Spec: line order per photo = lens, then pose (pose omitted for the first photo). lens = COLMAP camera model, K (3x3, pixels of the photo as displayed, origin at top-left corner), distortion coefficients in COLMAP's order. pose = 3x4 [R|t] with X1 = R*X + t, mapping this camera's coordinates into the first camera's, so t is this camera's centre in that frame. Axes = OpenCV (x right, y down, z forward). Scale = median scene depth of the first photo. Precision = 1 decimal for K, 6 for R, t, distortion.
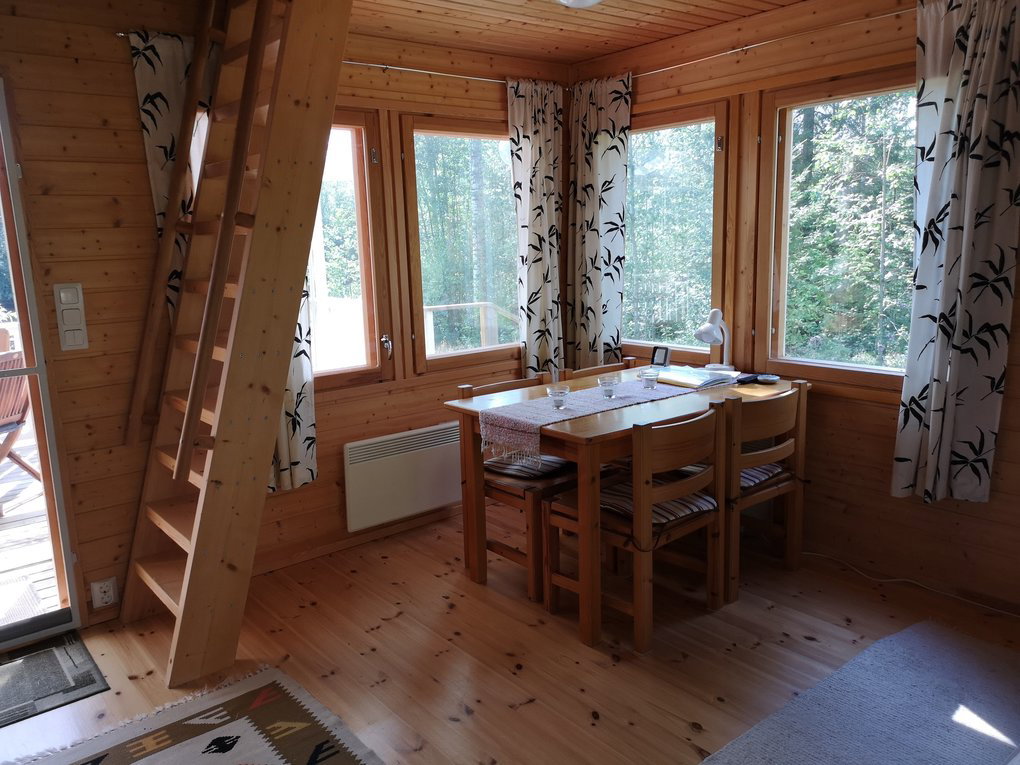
lens RADIAL K [[794.1, 0, 510.0], [0, 794.1, 382.5], [0, 0, 1]] dist [0.054464, -0.047872]
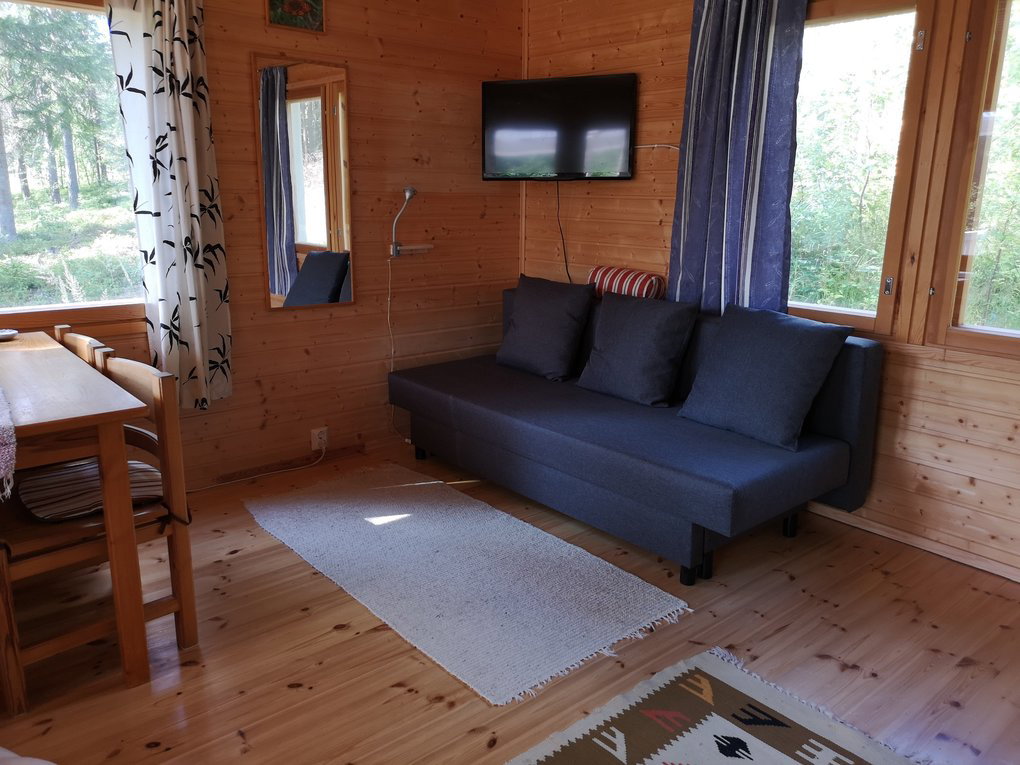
lens RADIAL K [[794.1, 0, 510.0], [0, 794.1, 382.5], [0, 0, 1]] dist [0.054464, -0.047872]
pose [[-0.017340, -0.210477, 0.977445, -0.594554], [0.173697, 0.962093, 0.210253, -0.048774], [-0.984647, 0.173425, 0.019876, 0.580320]]
